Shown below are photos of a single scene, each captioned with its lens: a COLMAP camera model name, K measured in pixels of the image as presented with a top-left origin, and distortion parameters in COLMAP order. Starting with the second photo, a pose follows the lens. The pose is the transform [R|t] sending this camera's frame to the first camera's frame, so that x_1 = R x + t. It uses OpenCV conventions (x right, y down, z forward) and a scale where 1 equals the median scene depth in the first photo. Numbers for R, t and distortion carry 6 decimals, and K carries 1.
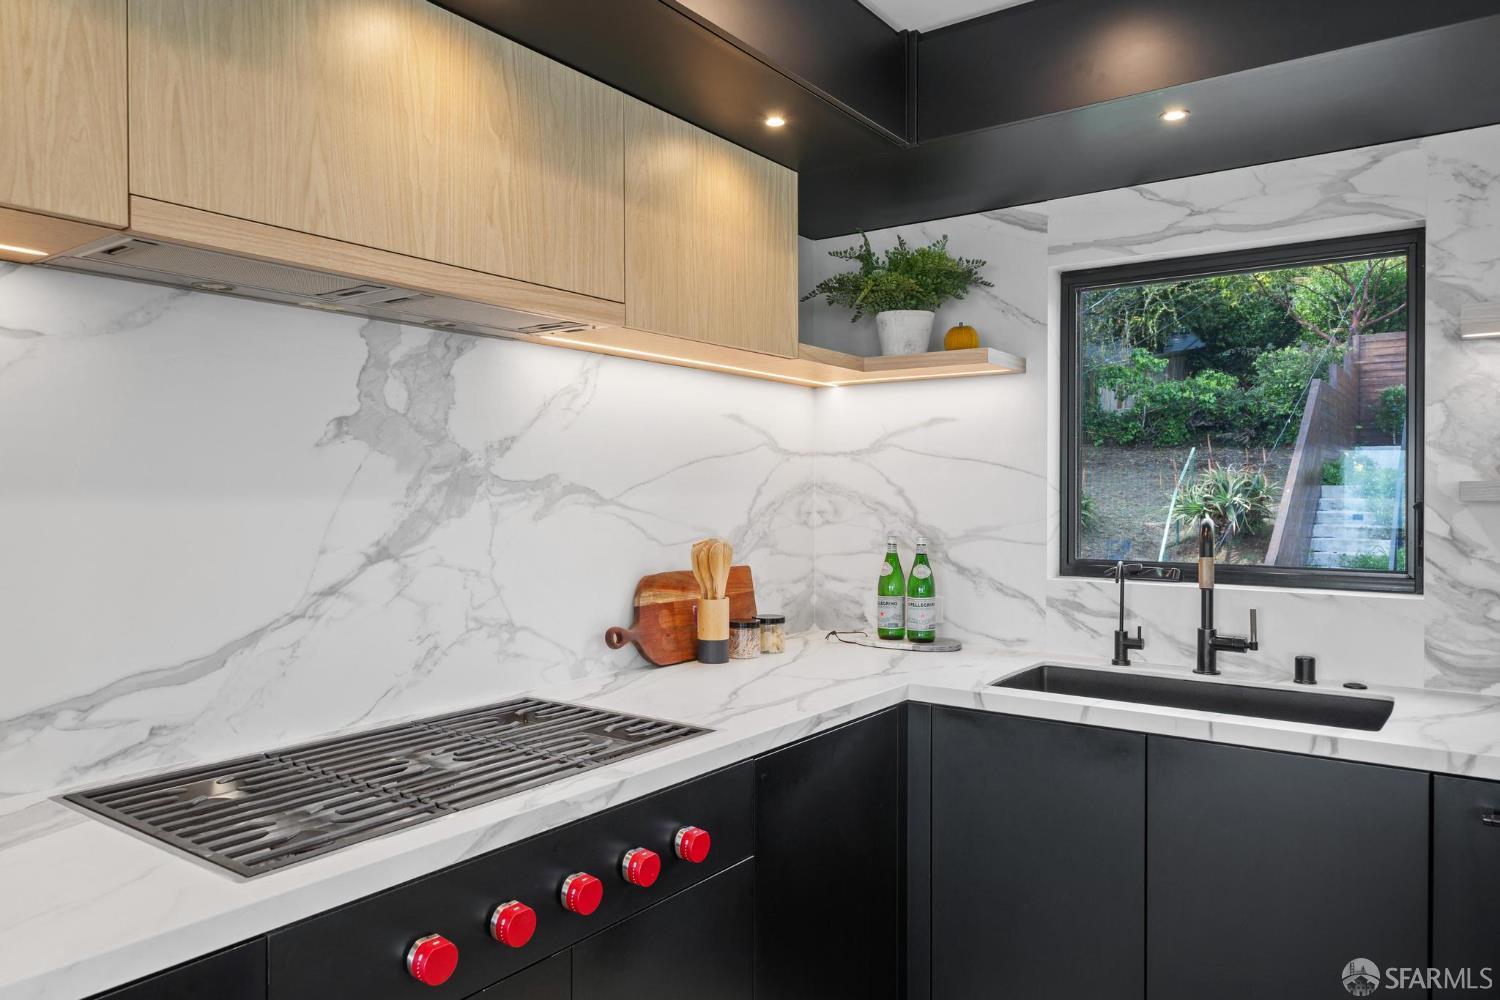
lens RADIAL K [[1010.8, 0, 711.2], [0, 1010.8, 508.4], [0, 0, 1]] dist [-0.006760, -0.000809]
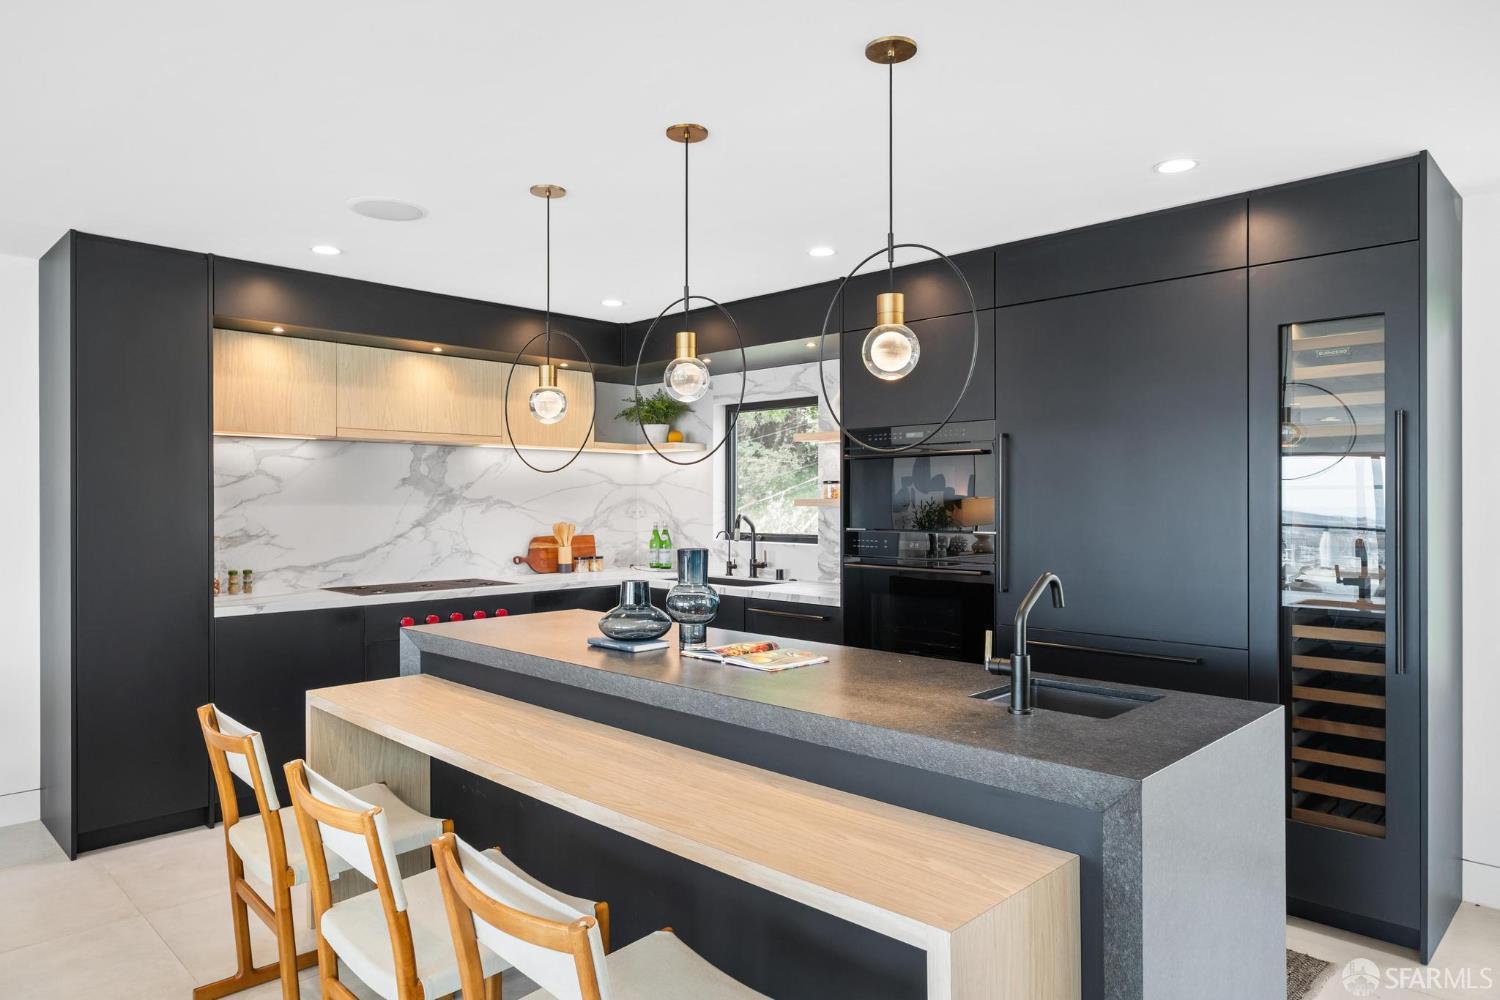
lens RADIAL K [[951.8, 0, 737.2], [0, 951.8, 508.7], [0, 0, 1]] dist [-0.020514, -0.003322]
pose [[0.990480, 0.000634, -0.137652, 0.763562], [-0.001484, 0.999980, -0.006076, 0.012080], [0.137646, 0.006223, 0.990462, -1.263564]]
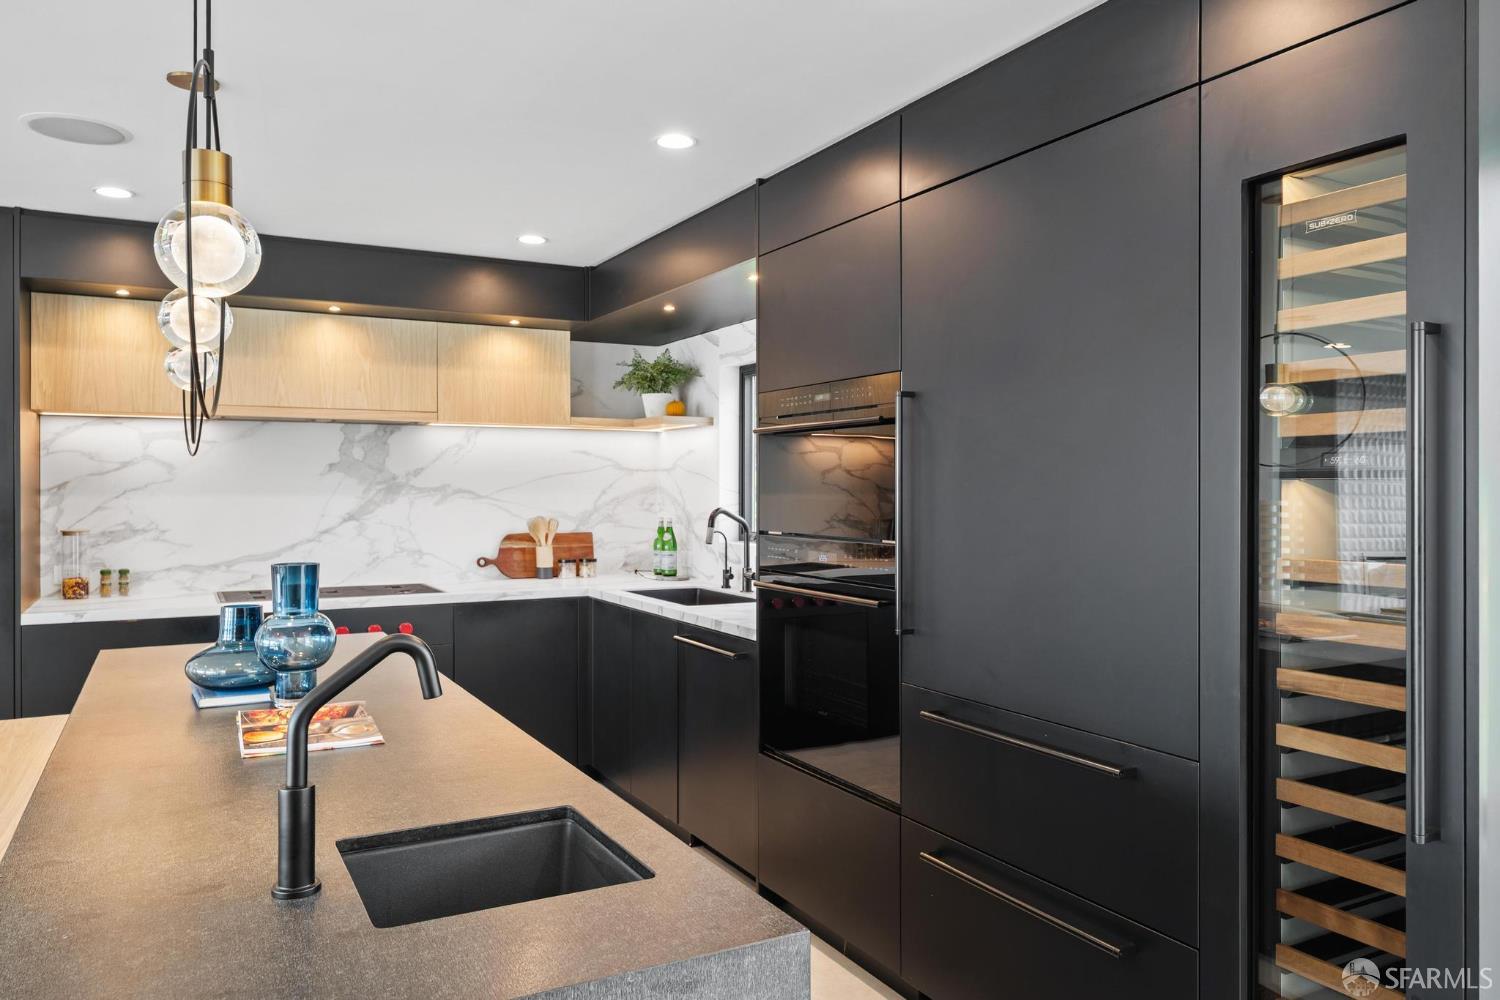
lens RADIAL K [[1069.8, 0, 762.2], [0, 1069.8, 501.1], [0, 0, 1]] dist [-0.011725, -0.003084]
pose [[0.911322, 0.006743, -0.411639, 1.315122], [-0.007071, 0.999975, 0.000726, -0.004000], [0.411634, 0.002249, 0.911347, -0.764589]]
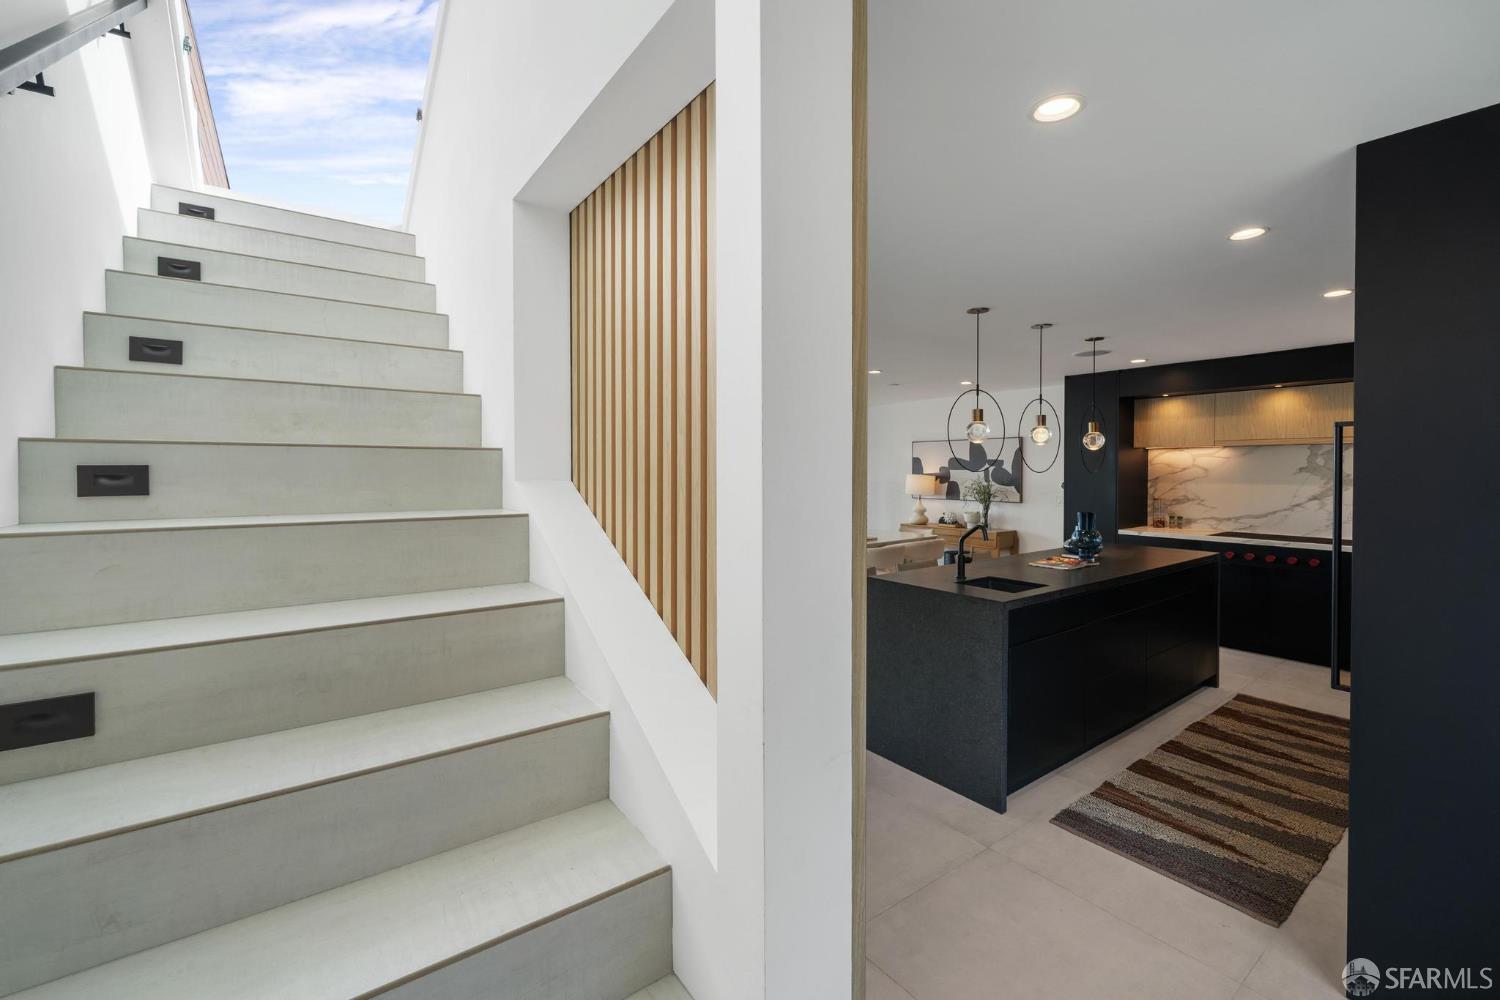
lens RADIAL K [[608.1, 0, 732.7], [0, 608.1, 468.2], [0, 0, 1]] dist [0.001687, 0.000066]
pose [[-0.310874, 0.000464, -0.950451, 2.317714], [-0.011636, 0.999923, 0.004293, -0.052736], [0.950380, 0.012394, -0.310844, -0.447834]]
